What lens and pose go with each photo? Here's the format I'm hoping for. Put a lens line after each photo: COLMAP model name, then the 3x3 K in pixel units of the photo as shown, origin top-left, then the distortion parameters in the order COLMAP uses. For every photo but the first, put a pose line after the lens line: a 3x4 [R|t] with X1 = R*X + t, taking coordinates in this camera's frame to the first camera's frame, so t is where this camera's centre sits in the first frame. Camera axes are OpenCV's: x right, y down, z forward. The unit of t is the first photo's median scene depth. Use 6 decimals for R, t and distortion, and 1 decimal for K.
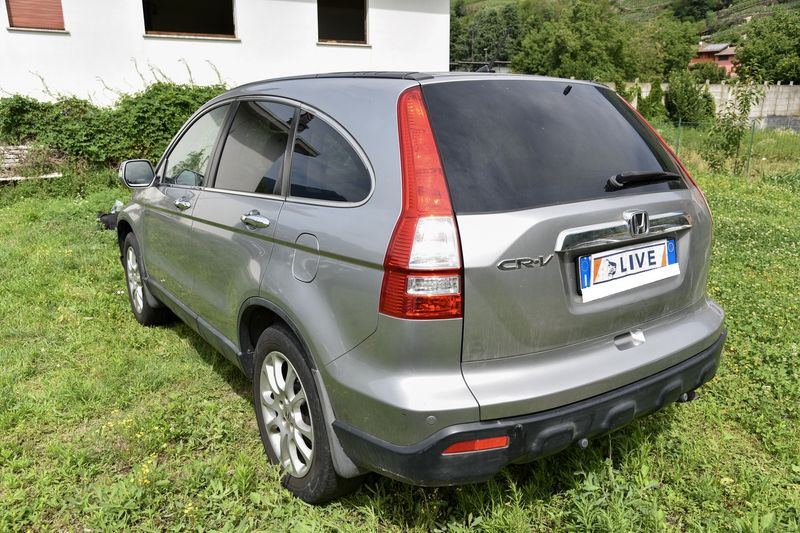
lens RADIAL K [[646.6, 0, 401.3], [0, 646.6, 268.7], [0, 0, 1]] dist [-0.033027, 0.058170]
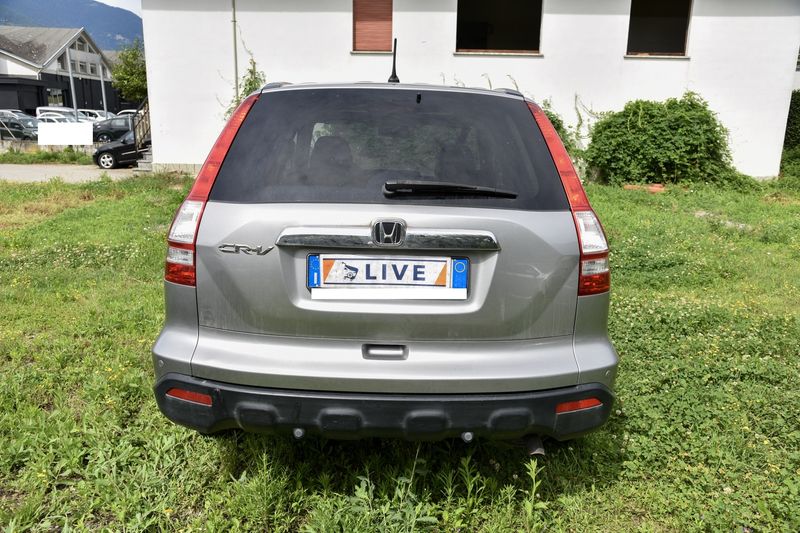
lens RADIAL K [[646.6, 0, 396.3], [0, 646.6, 267.9], [0, 0, 1]] dist [-0.033027, 0.058170]
pose [[0.814893, 0.153690, -0.558864, 0.888779], [-0.166552, 0.985629, 0.028198, -0.044895], [0.555166, 0.070101, 0.828780, 0.186801]]
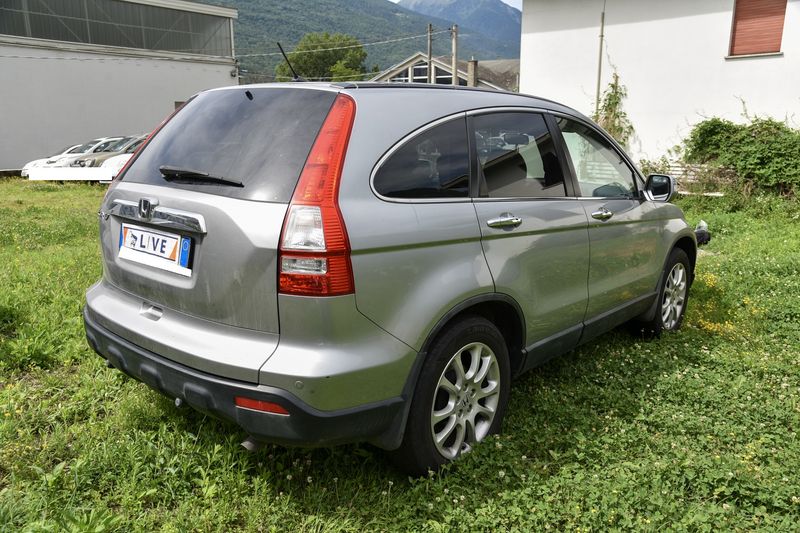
lens RADIAL K [[646.6, 0, 394.8], [0, 646.6, 268.5], [0, 0, 1]] dist [-0.033027, 0.058170]
pose [[0.215440, 0.213730, -0.952841, 1.506424], [-0.254247, 0.954379, 0.156588, -0.248974], [0.942838, 0.208521, 0.259952, 1.085904]]
